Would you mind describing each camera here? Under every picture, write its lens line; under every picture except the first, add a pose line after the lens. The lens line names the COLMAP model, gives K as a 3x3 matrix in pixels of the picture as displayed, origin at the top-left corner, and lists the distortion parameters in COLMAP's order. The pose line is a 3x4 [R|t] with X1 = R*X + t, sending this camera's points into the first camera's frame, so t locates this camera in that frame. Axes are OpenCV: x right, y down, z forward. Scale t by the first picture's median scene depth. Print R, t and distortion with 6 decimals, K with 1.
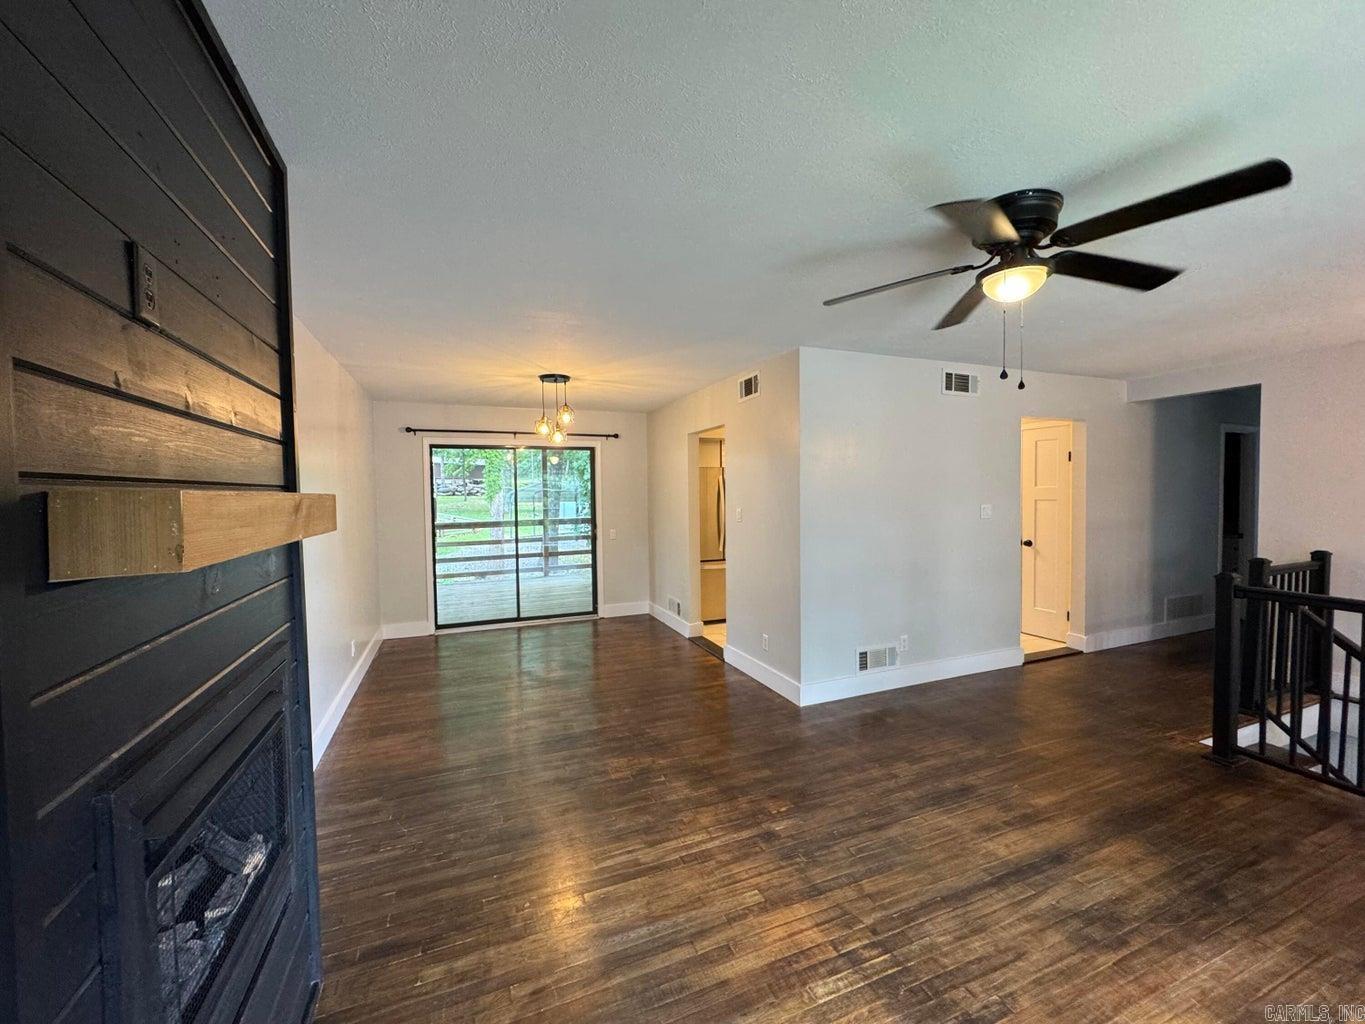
lens RADIAL K [[544.5, 0, 680.2], [0, 544.5, 511.3], [0, 0, 1]] dist [-0.000807, 0.000534]
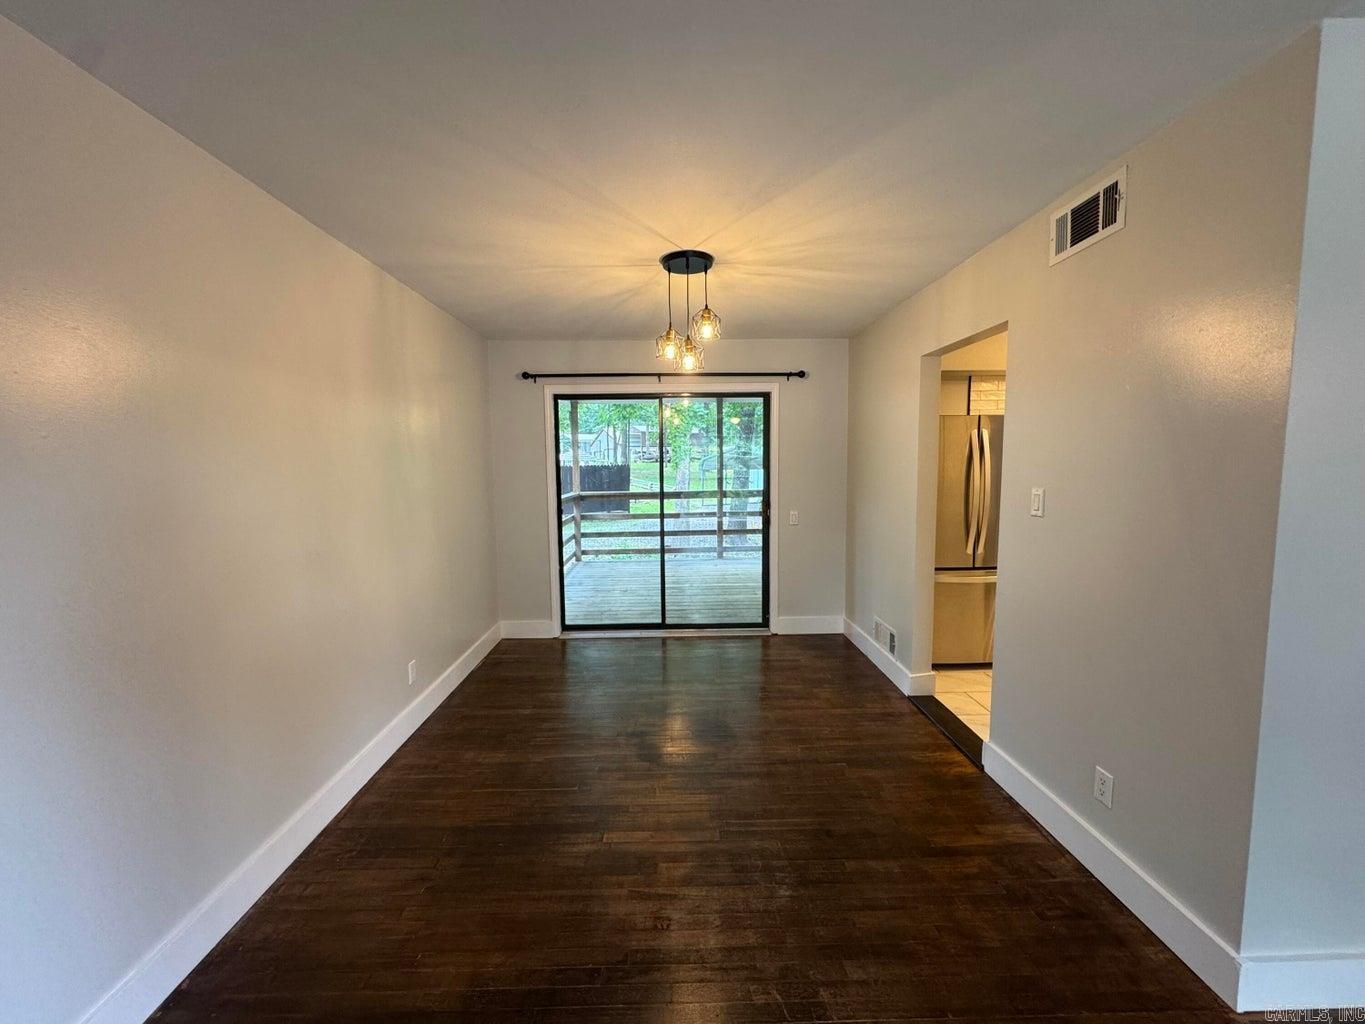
lens RADIAL K [[544.5, 0, 680.2], [0, 544.5, 511.3], [0, 0, 1]] dist [-0.000807, 0.000534]
pose [[0.935353, 0.034754, -0.352003, -0.028221], [-0.013578, 0.997956, 0.062450, -0.015365], [0.353454, -0.053634, 0.933913, 0.597786]]
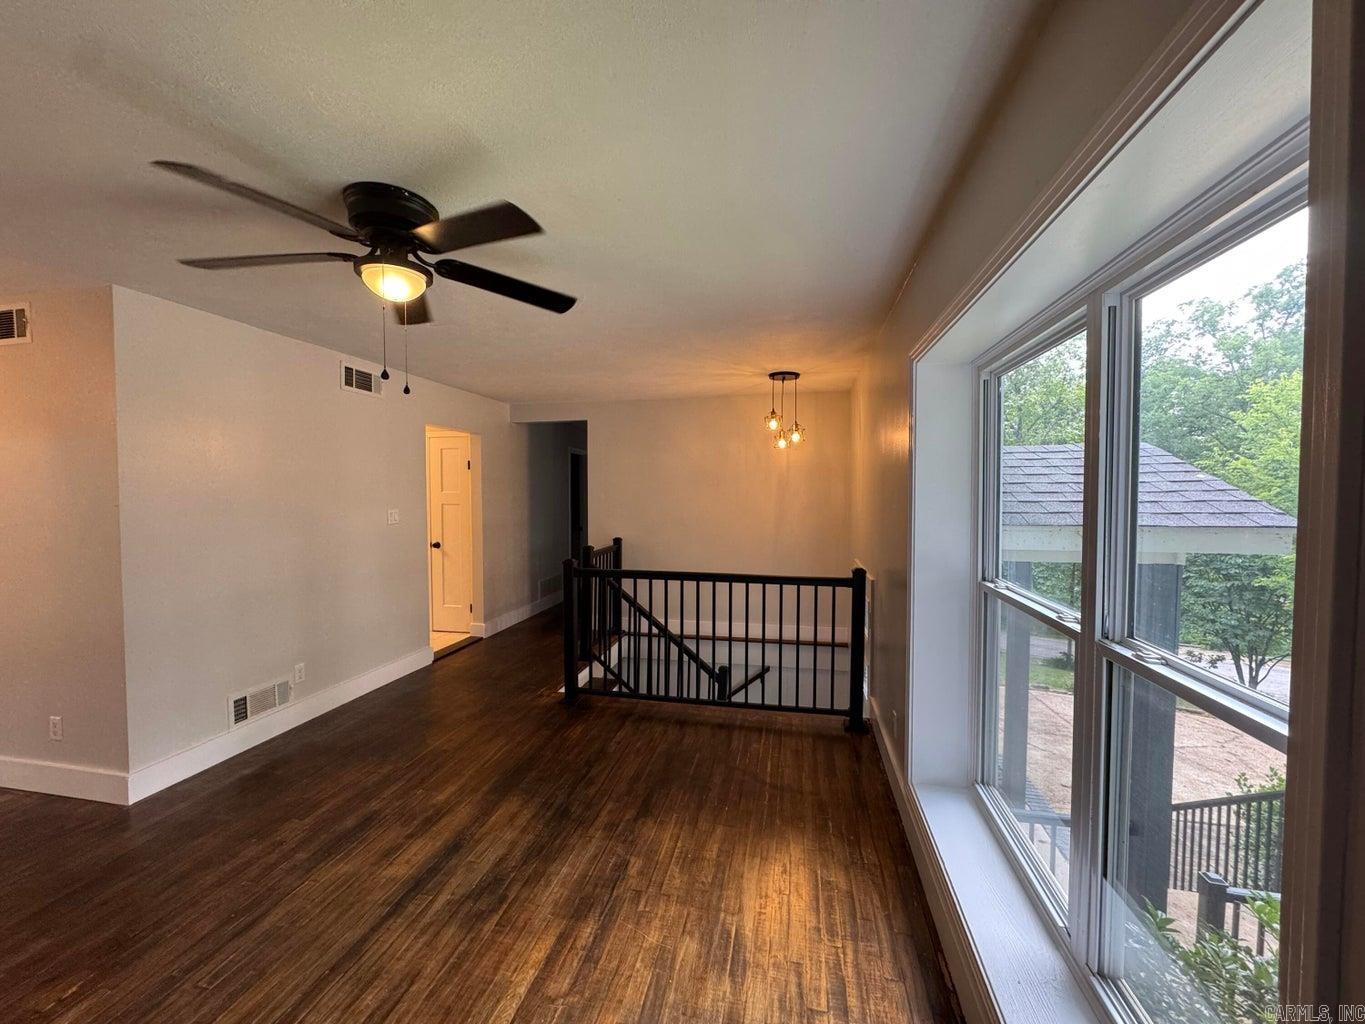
lens RADIAL K [[544.5, 0, 680.2], [0, 544.5, 511.3], [0, 0, 1]] dist [-0.000807, 0.000534]
pose [[0.561221, -0.017279, 0.827486, 0.055041], [0.021911, 0.999742, 0.006015, -0.004916], [-0.827376, 0.014755, 0.561454, 0.028514]]
